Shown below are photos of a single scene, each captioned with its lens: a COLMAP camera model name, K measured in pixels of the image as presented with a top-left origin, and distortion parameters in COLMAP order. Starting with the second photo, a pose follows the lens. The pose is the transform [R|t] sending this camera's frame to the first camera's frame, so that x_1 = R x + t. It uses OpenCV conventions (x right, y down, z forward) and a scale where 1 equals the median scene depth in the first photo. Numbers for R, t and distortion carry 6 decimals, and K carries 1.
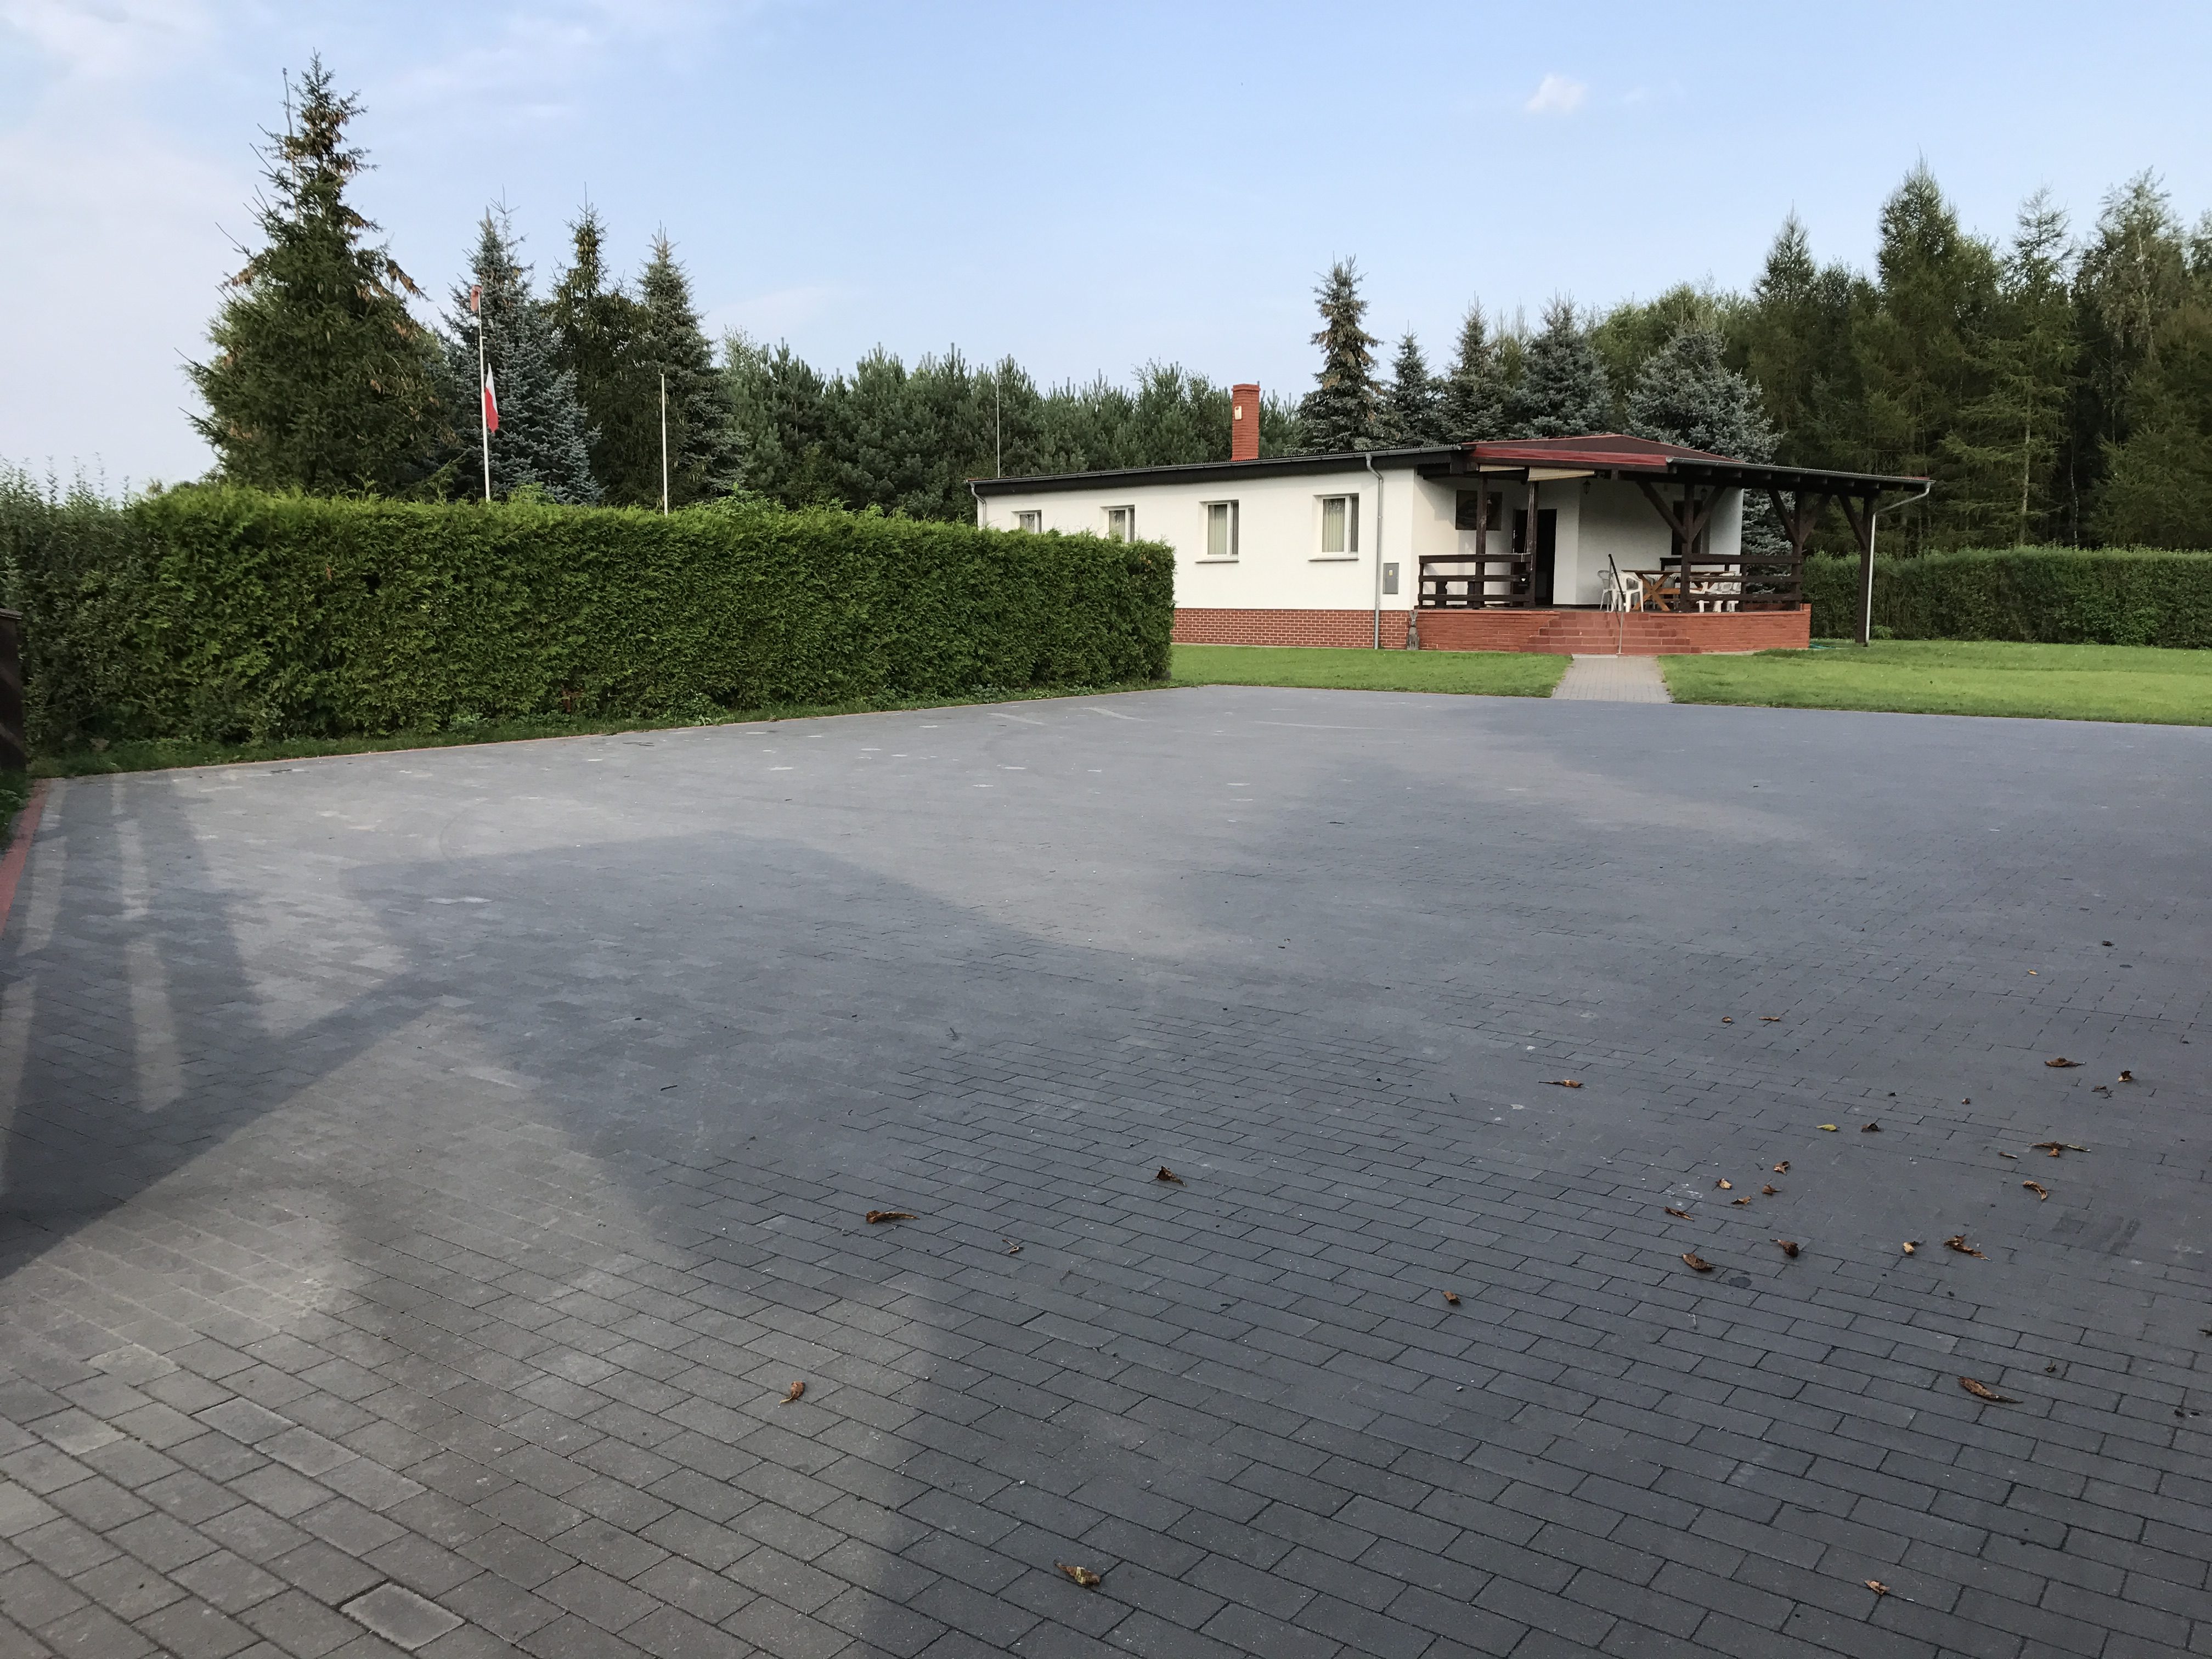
lens RADIAL K [[1841.3, 0, 1109.2], [0, 1841.3, 847.8], [0, 0, 1]] dist [0.021674, -0.002680]
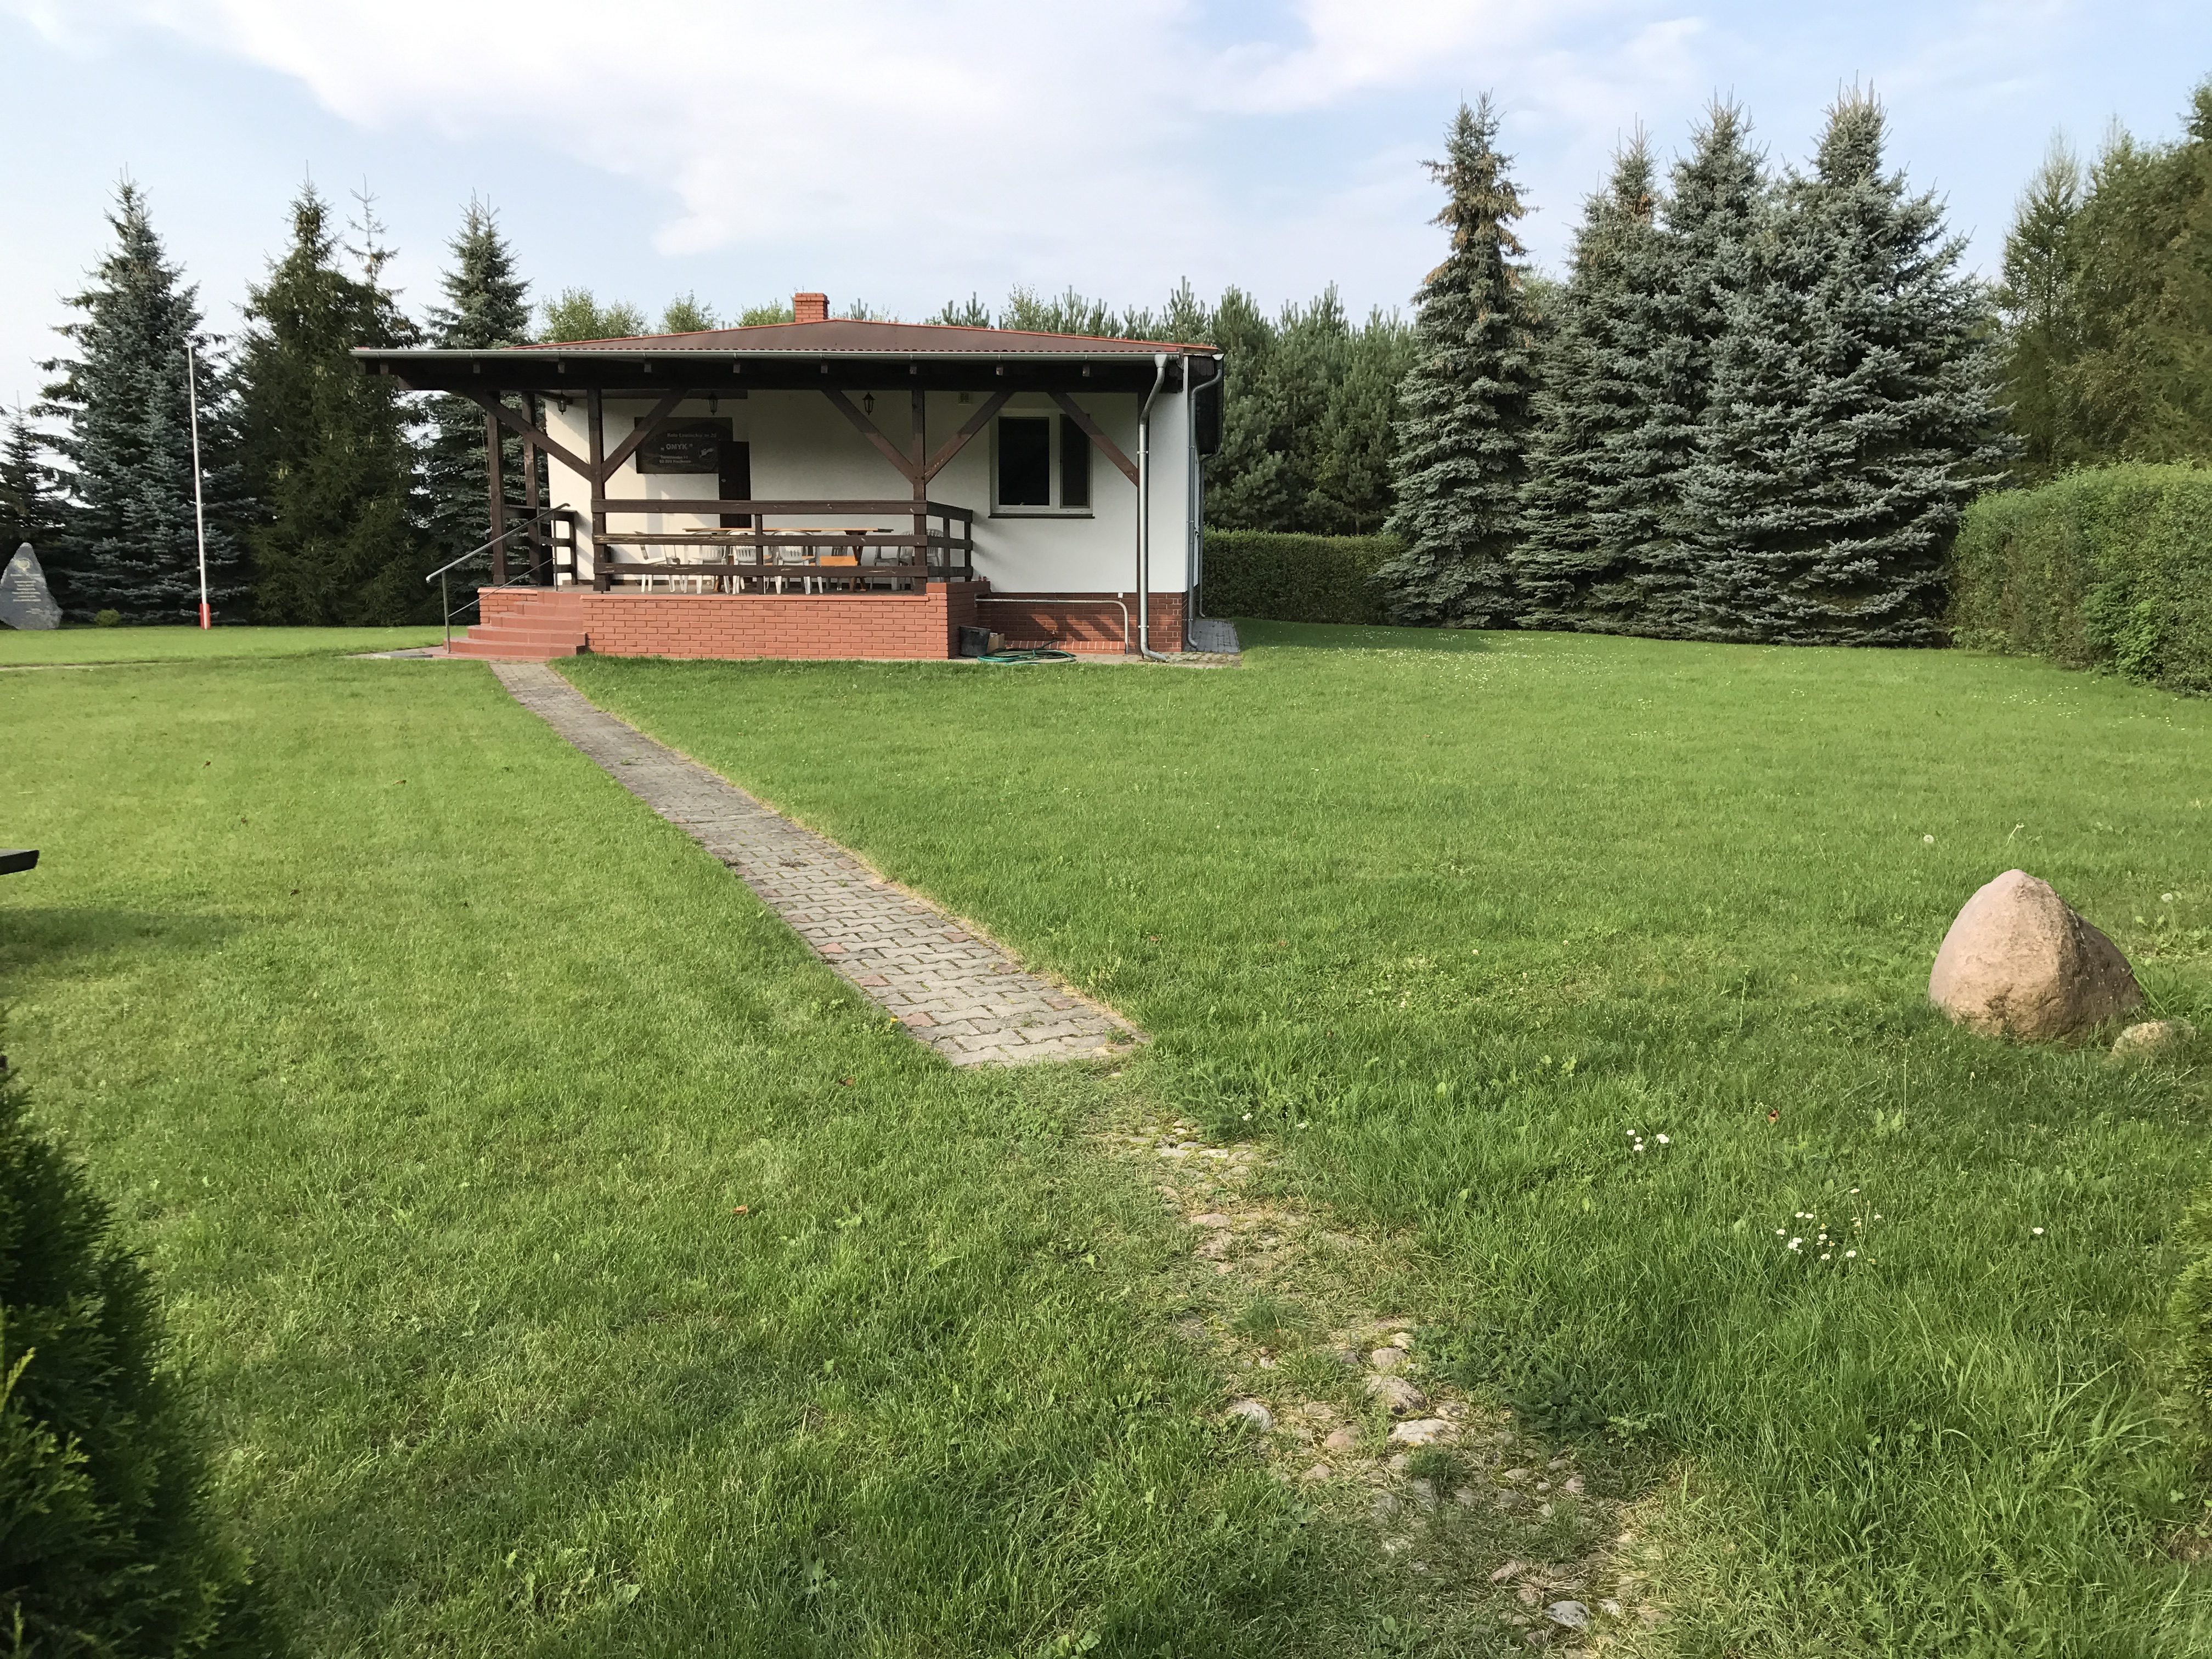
lens RADIAL K [[1804.3, 0, 1100.8], [0, 1804.3, 825.6], [0, 0, 1]] dist [0.050018, -0.098185]
pose [[0.728134, 0.096492, -0.678609, 0.571966], [-0.095258, 0.994680, 0.039223, -0.058730], [0.678783, 0.036083, 0.733451, 0.437812]]
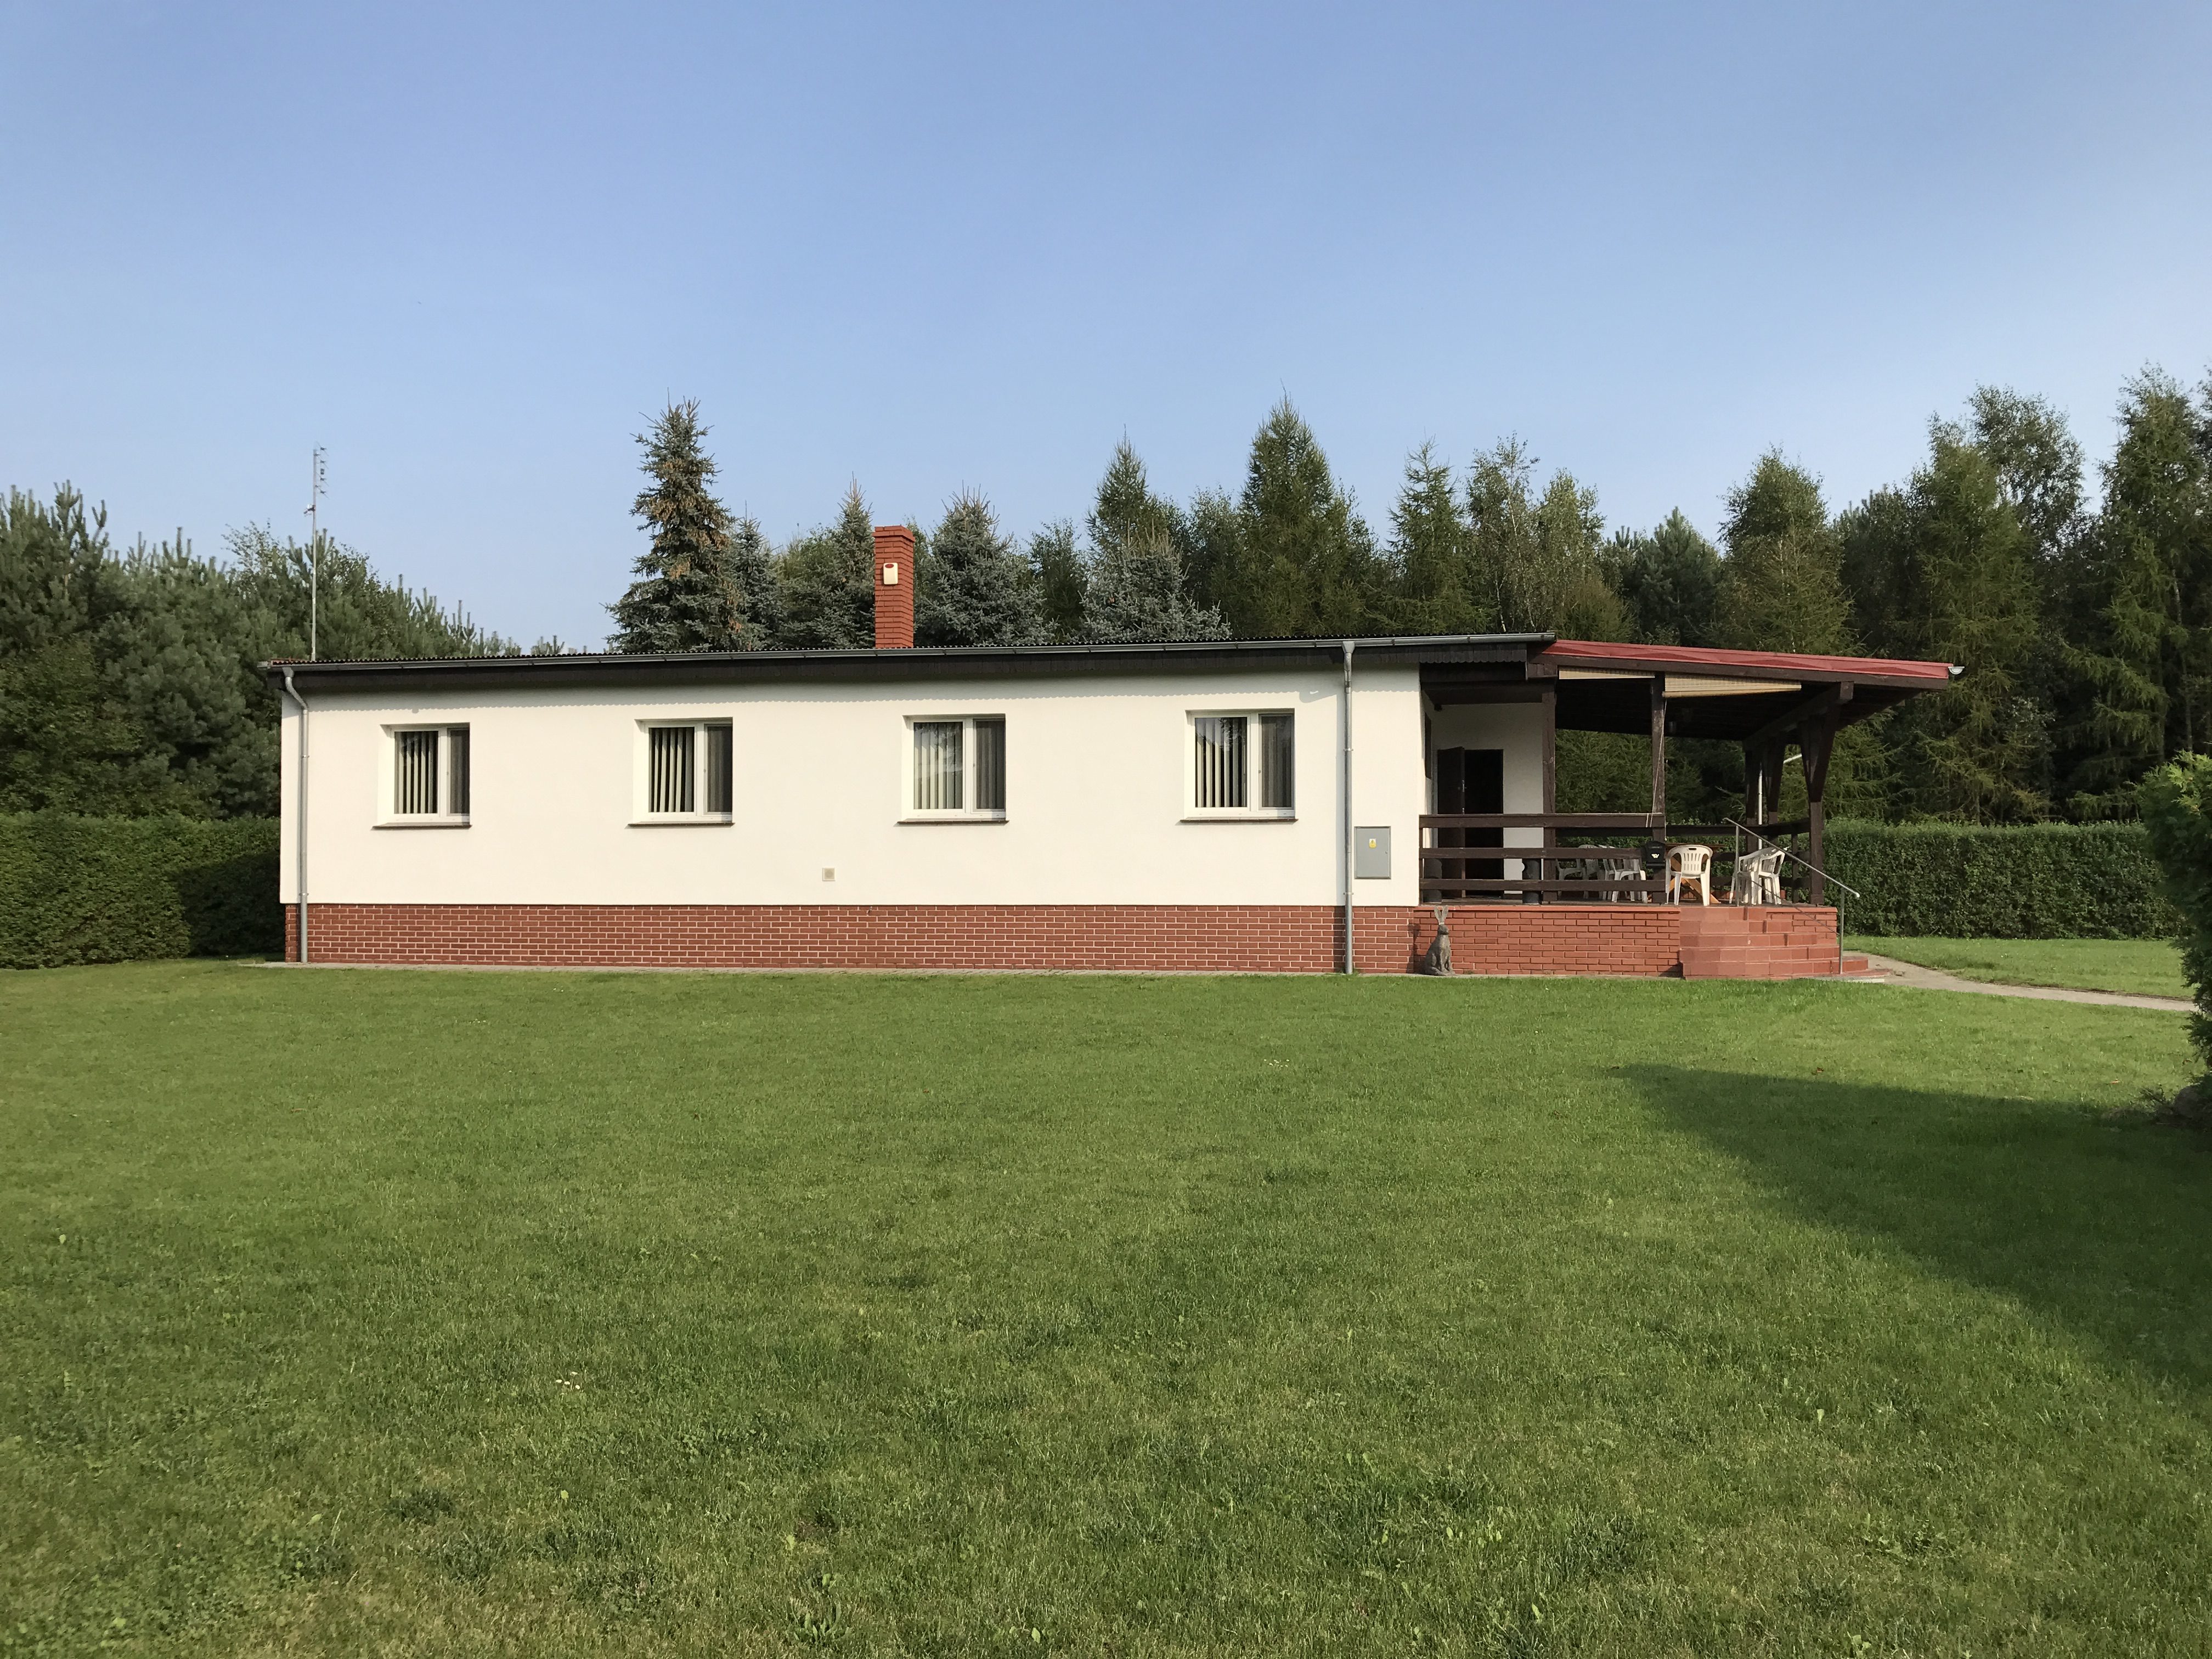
lens RADIAL K [[1823.6, 0, 1135.6], [0, 1823.6, 864.2], [0, 0, 1]] dist [0.080702, -0.106092]
pose [[0.775877, -0.002103, 0.630881, -0.195521], [0.090770, 0.989962, -0.108332, -0.060978], [-0.624320, 0.141317, 0.768280, 0.424503]]
